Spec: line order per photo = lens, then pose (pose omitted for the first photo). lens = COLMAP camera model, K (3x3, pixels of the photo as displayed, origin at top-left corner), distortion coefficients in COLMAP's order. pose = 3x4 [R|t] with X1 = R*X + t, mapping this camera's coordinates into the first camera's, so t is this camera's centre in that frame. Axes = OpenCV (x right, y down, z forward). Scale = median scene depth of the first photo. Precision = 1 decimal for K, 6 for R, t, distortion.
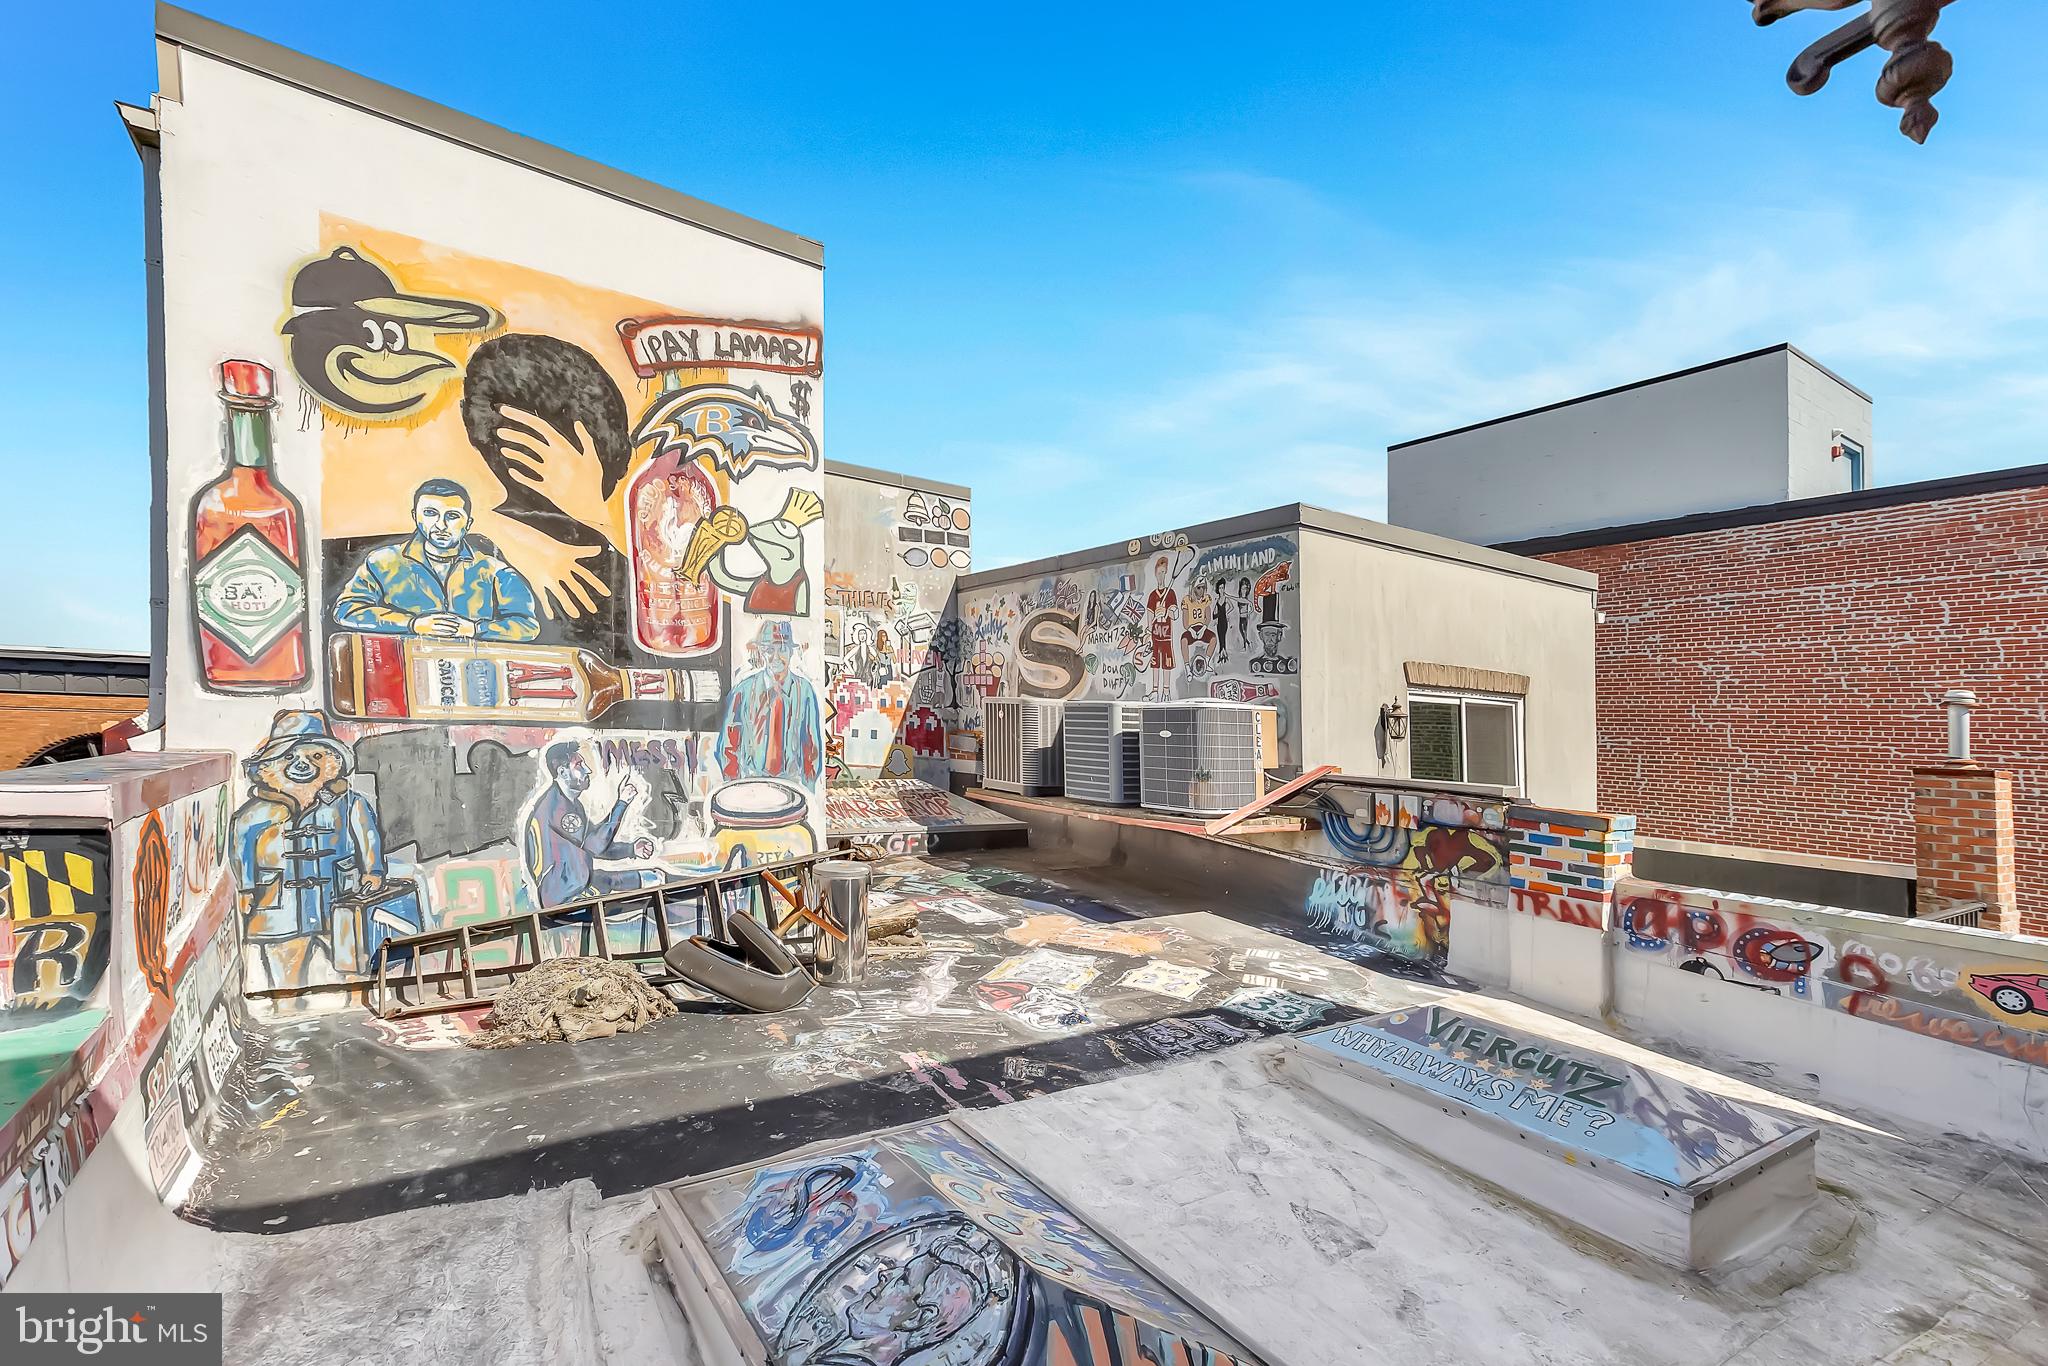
lens RADIAL K [[913.3, 0, 1026.7], [0, 913.3, 715.4], [0, 0, 1]] dist [0.026951, 0.000354]
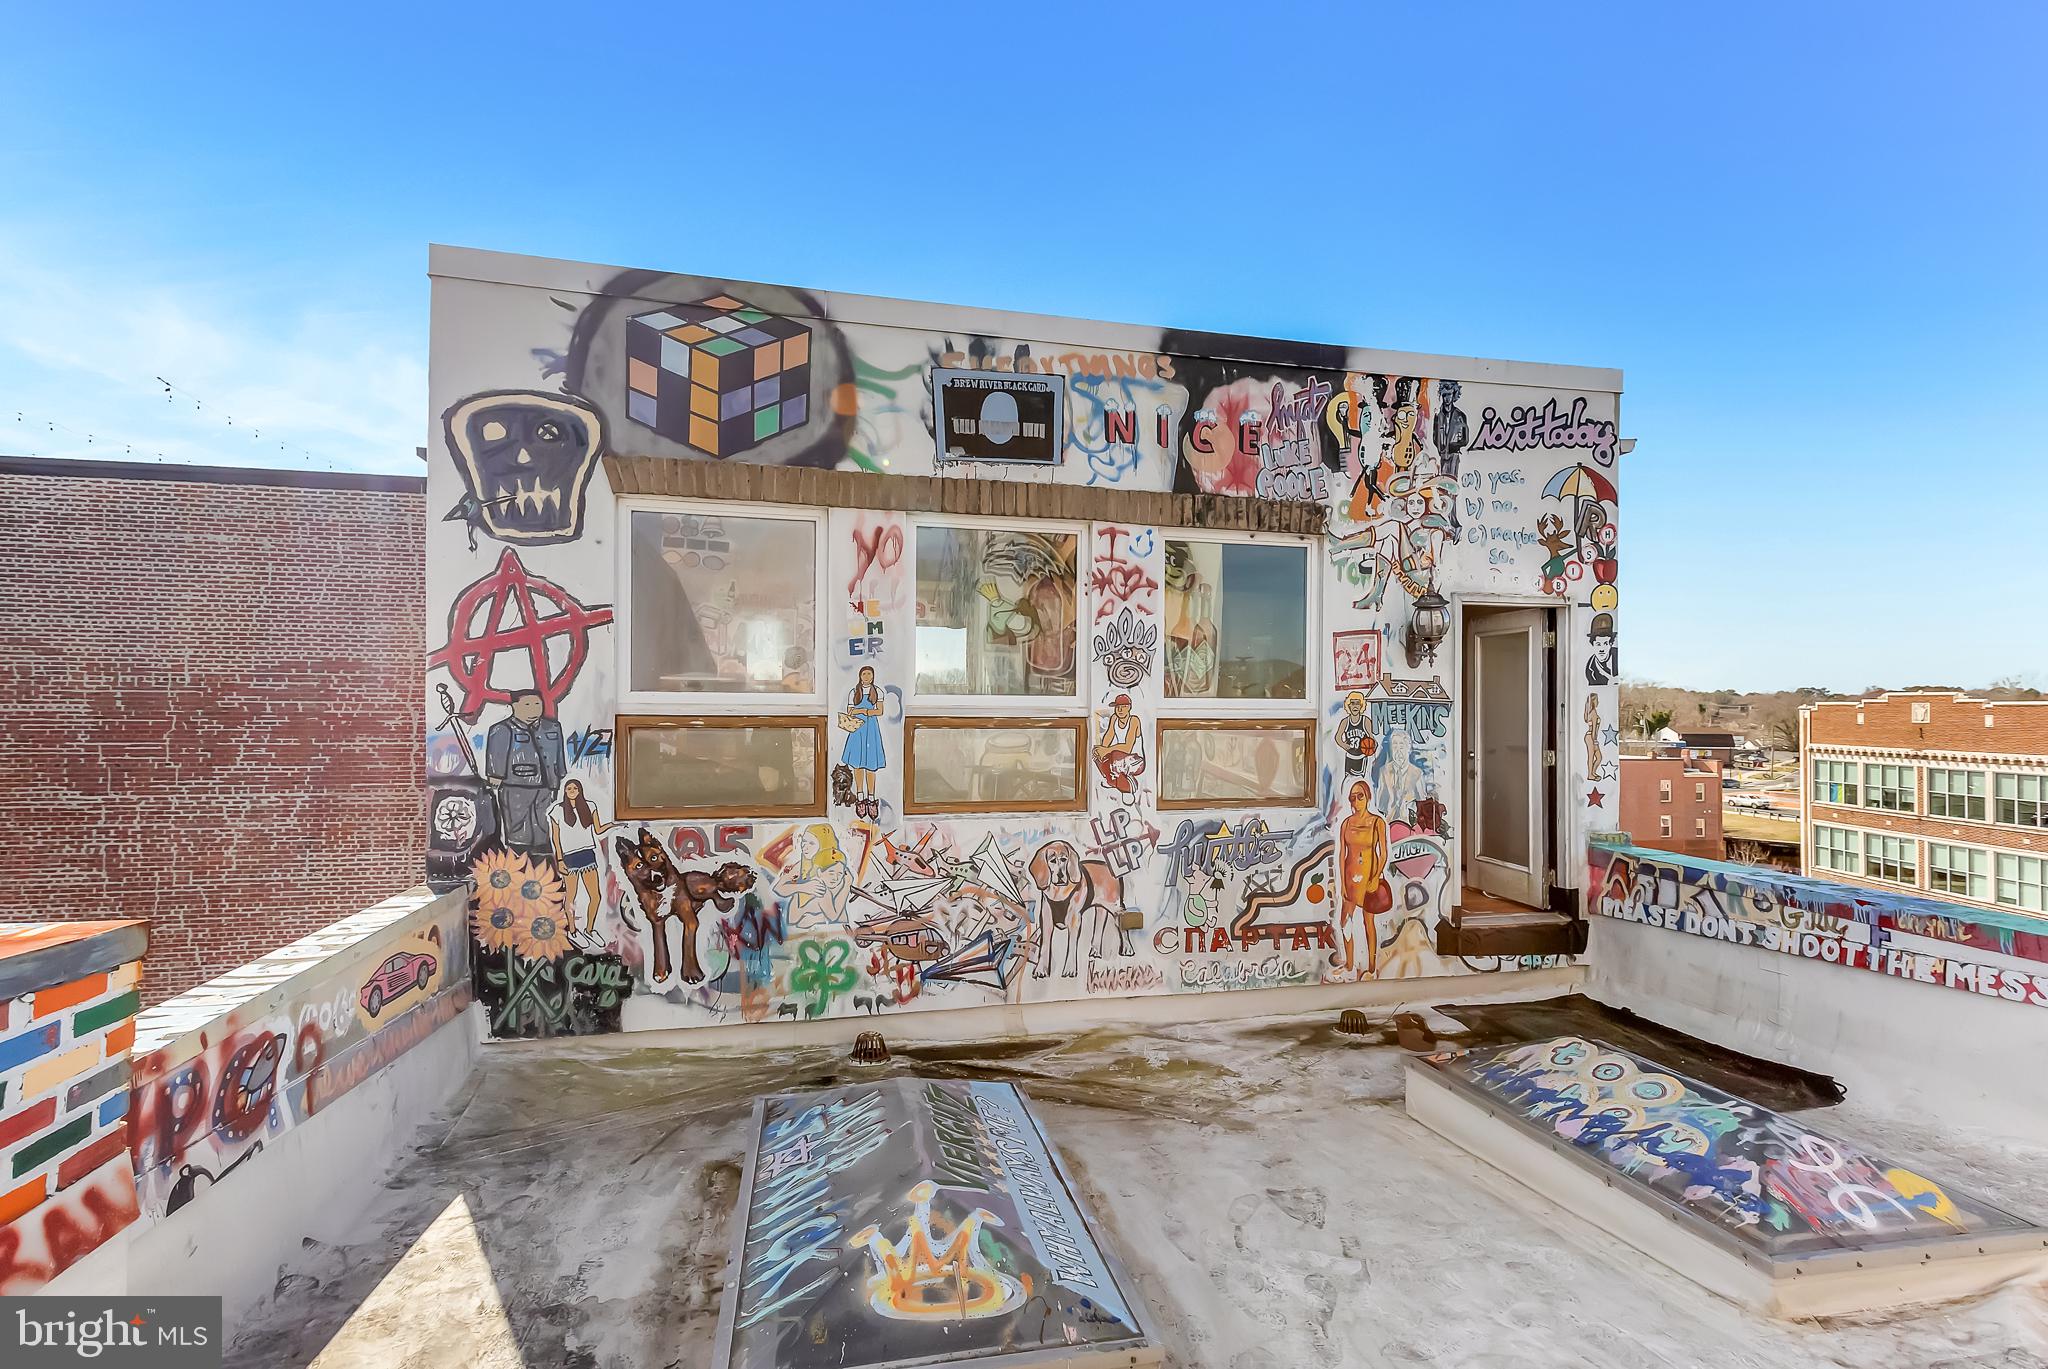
lens RADIAL K [[971.4, 0, 1019.1], [0, 971.4, 696.4], [0, 0, 1]] dist [0.019207, 0.000110]
pose [[-0.932822, -0.041501, 0.357941, 0.142829], [-0.047407, 0.998846, -0.007738, 0.003202], [-0.357206, -0.024187, -0.933712, 1.233334]]
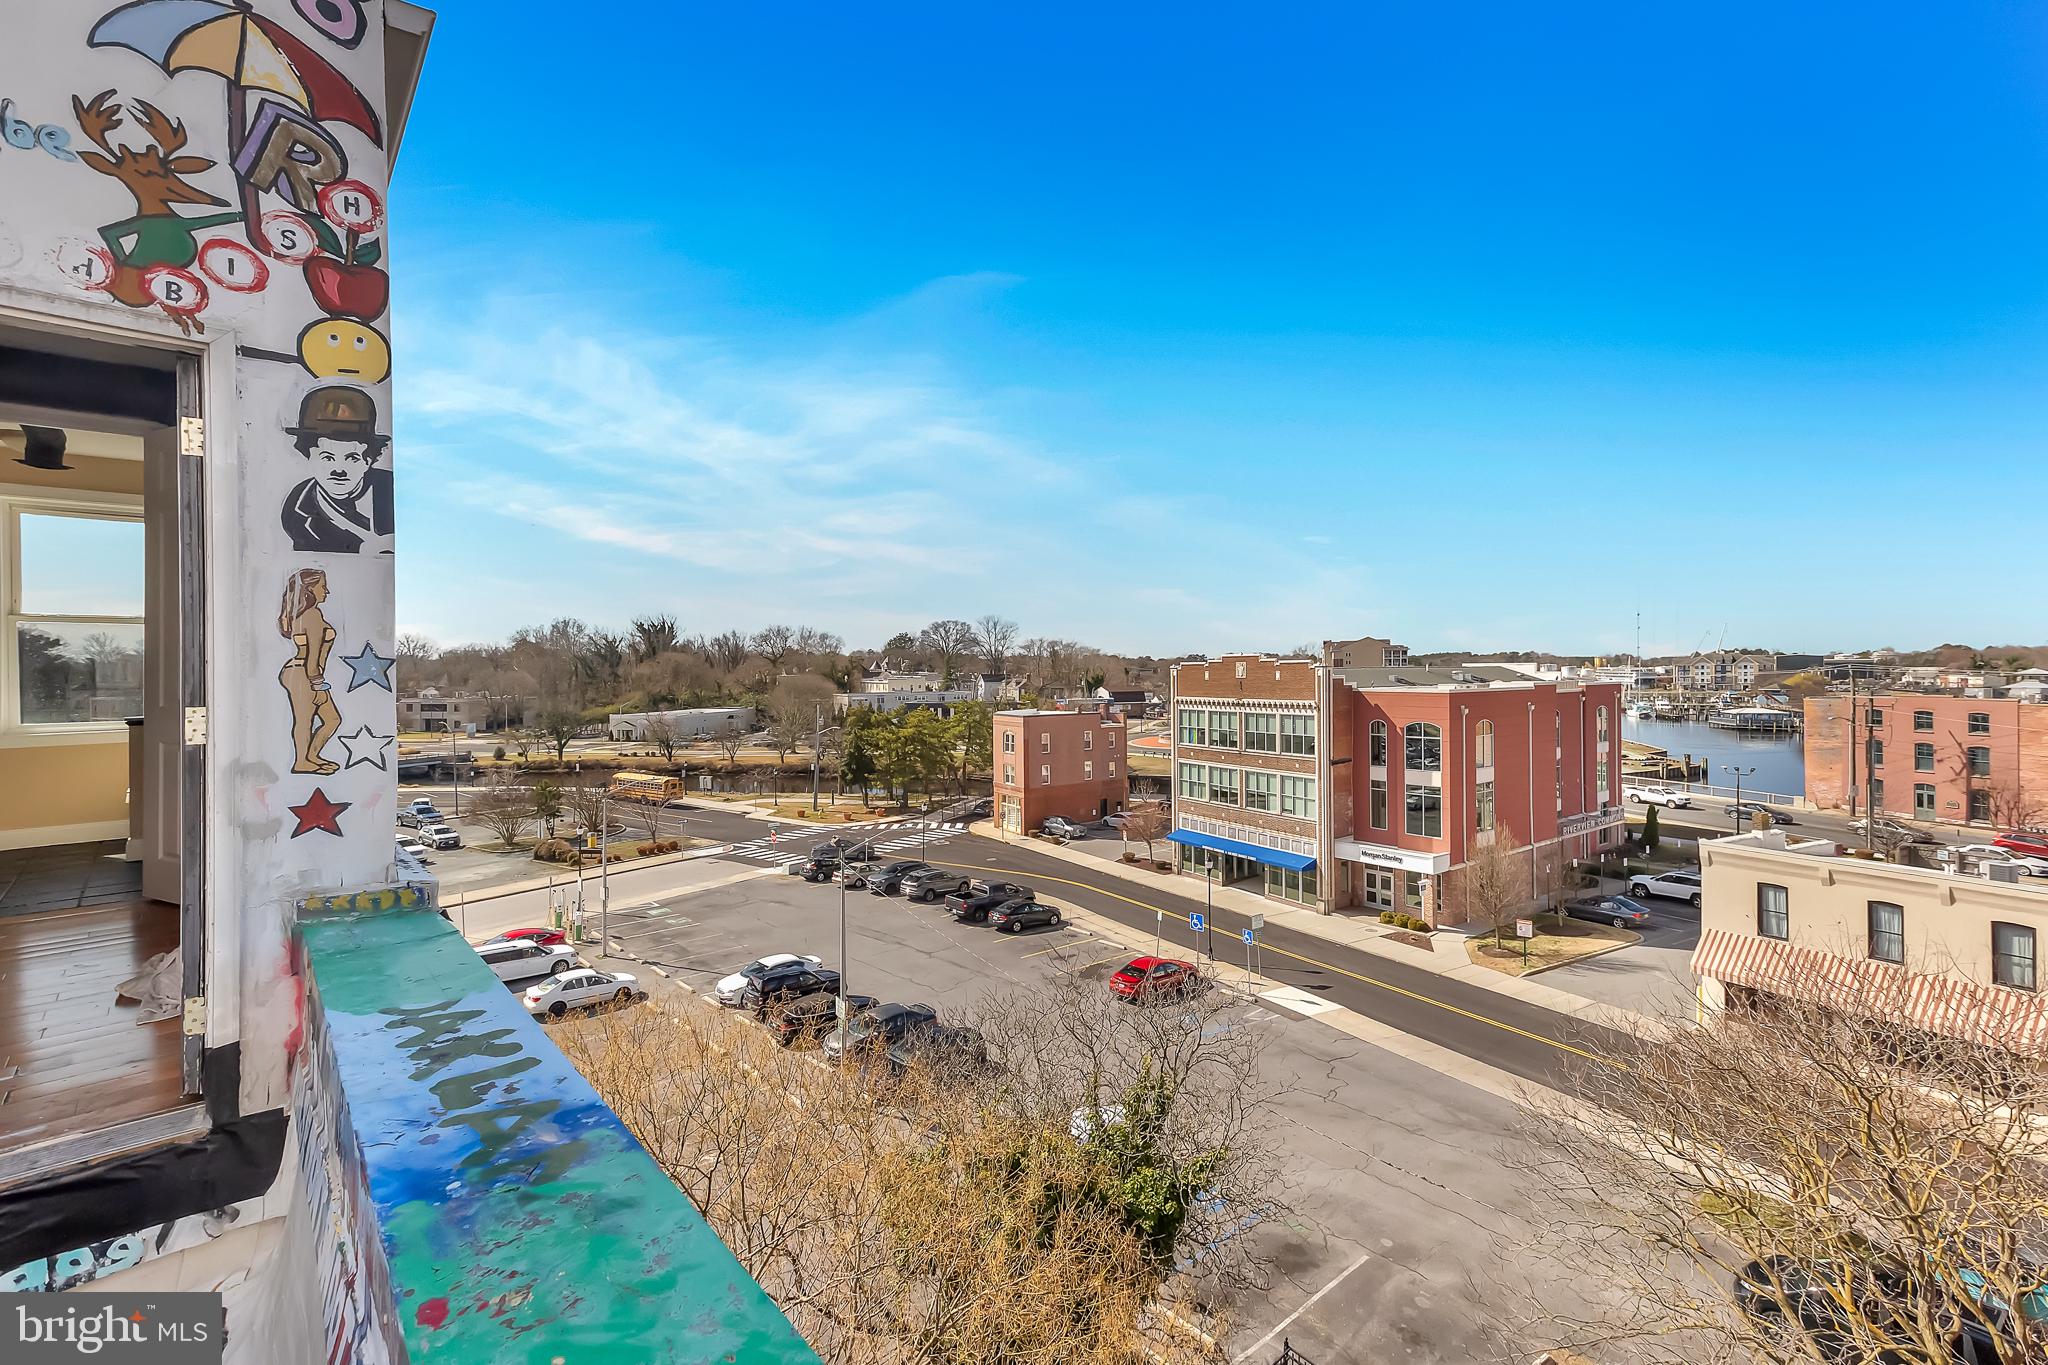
lens RADIAL K [[946.1, 0, 1035.6], [0, 946.1, 669.5], [0, 0, 1]] dist [0.025755, 0.000457]
pose [[-0.989168, -0.032789, -0.143079, -0.364248], [-0.029845, 0.999297, -0.022673, 0.008562], [0.143722, -0.018158, -0.989452, 0.449965]]
